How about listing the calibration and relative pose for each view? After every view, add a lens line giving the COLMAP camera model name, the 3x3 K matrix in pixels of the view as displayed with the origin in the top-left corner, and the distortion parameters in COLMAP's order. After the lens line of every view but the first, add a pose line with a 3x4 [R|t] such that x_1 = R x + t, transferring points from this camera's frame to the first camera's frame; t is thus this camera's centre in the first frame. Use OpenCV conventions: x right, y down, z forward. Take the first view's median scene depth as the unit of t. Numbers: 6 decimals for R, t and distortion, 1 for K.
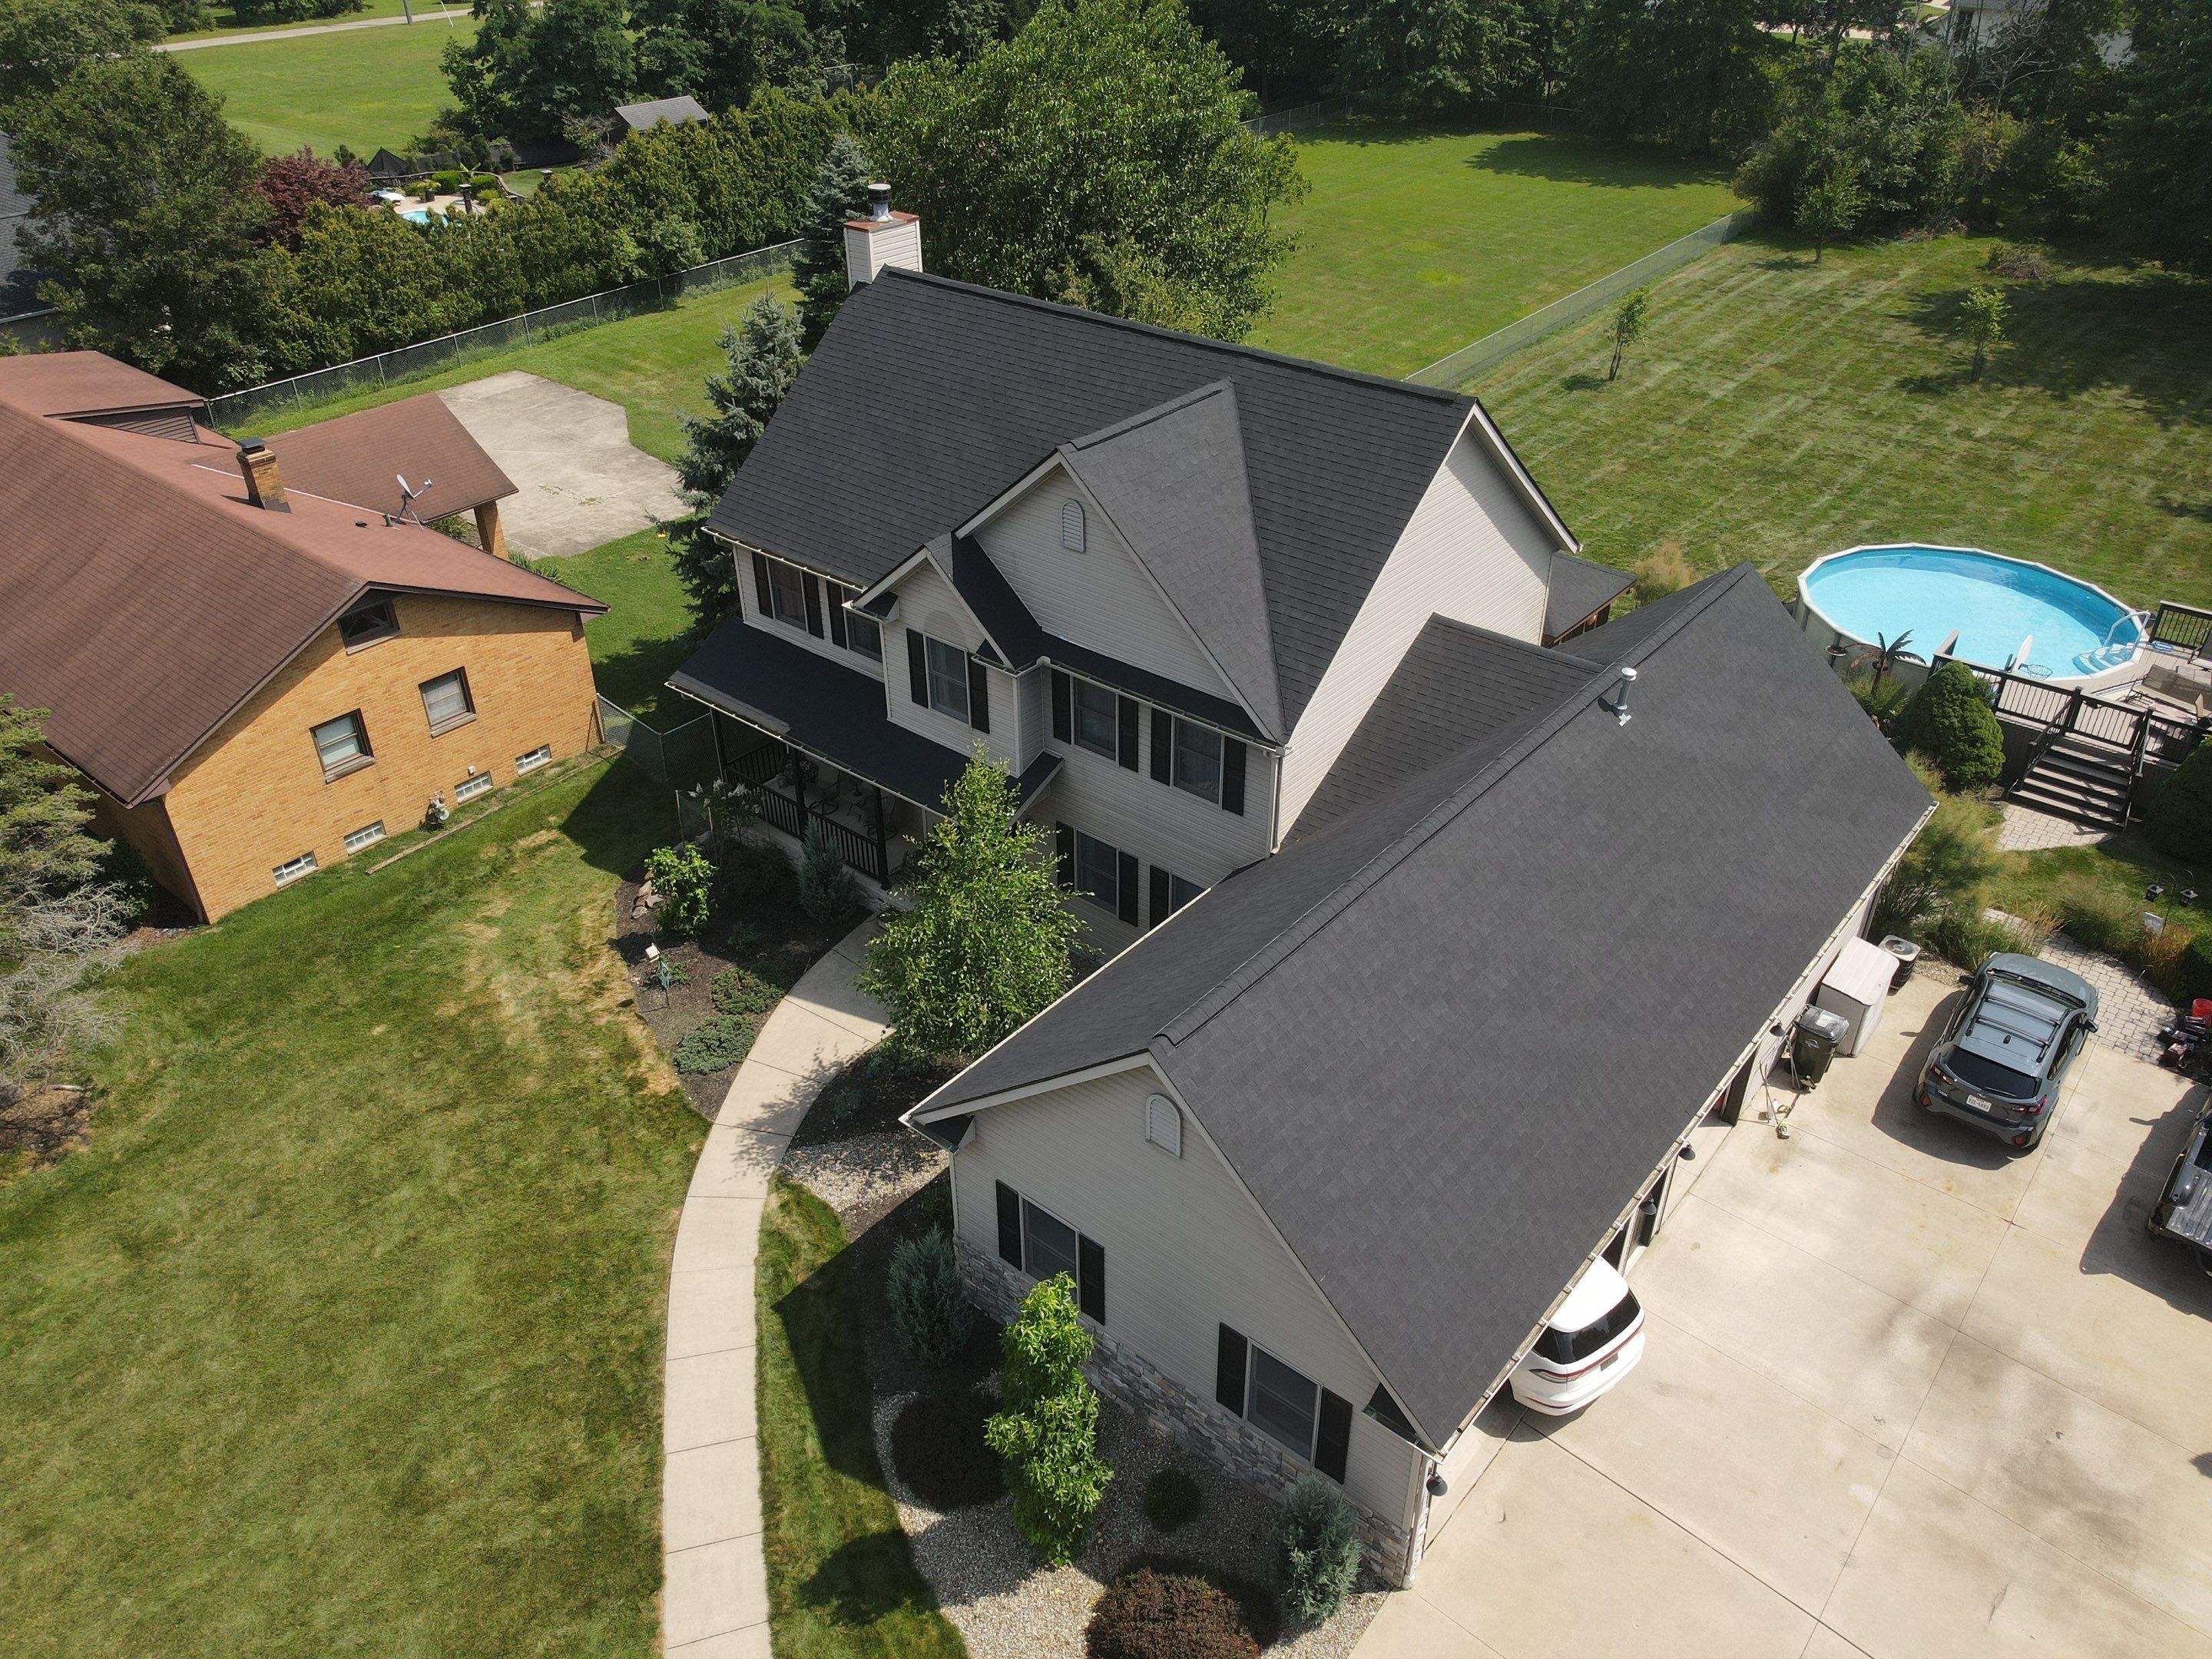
lens RADIAL K [[1629.3, 0, 1112.0], [0, 1629.3, 793.4], [0, 0, 1]] dist [-0.003309, 0.001359]
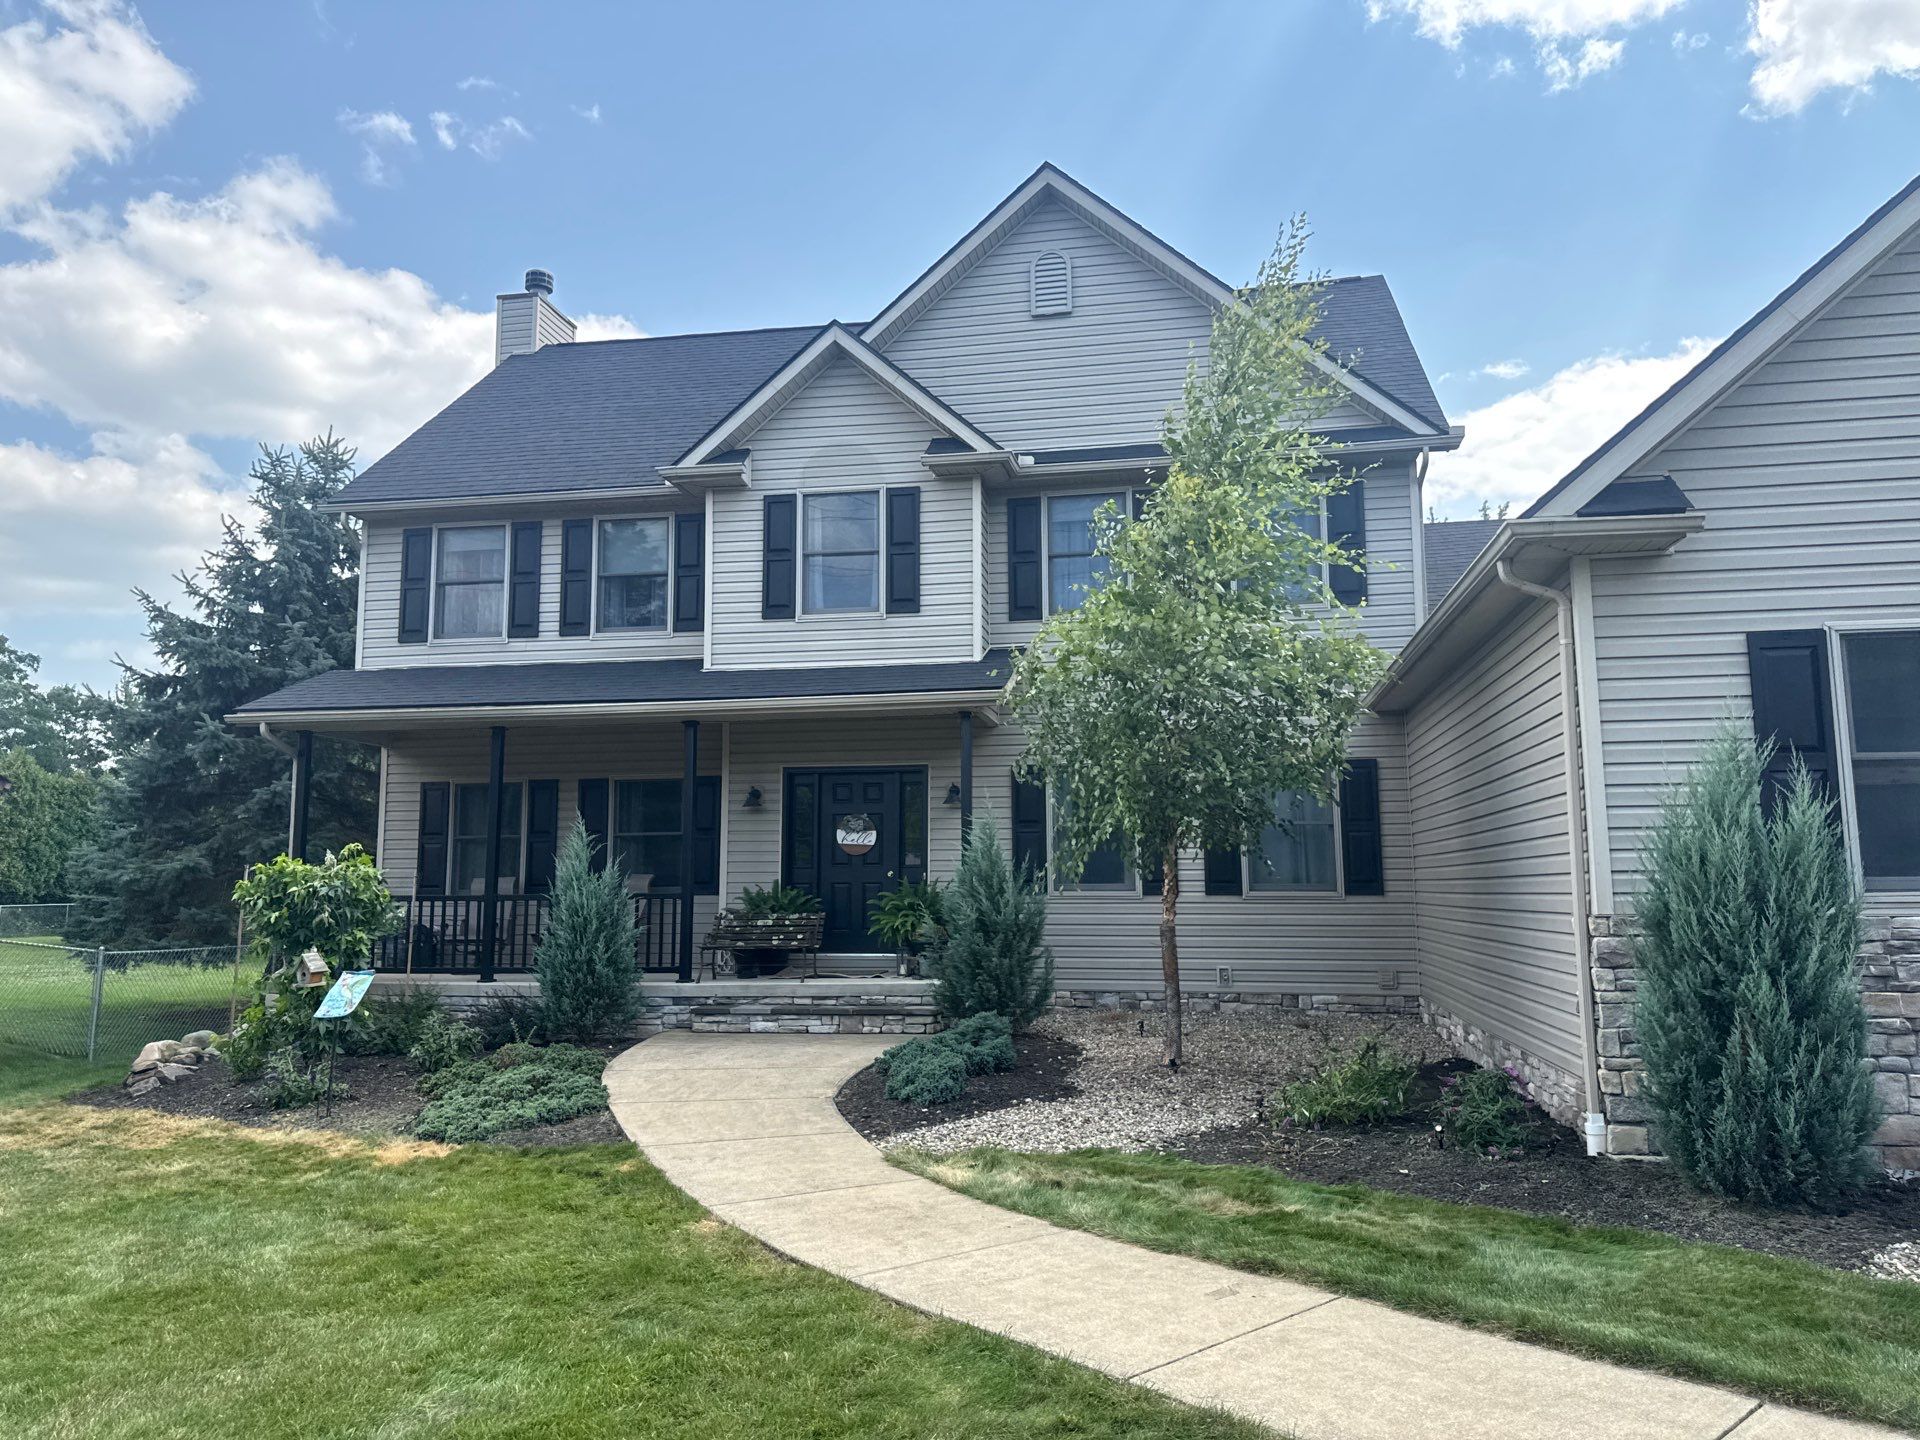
lens RADIAL K [[1360.7, 0, 953.3], [0, 1360.7, 712.9], [0, 0, 1]] dist [0.107397, -0.149968]
pose [[0.873880, 0.062783, 0.482070, -0.333654], [0.256904, 0.782212, -0.567578, 0.316911], [-0.412715, 0.619841, 0.667430, 0.670691]]
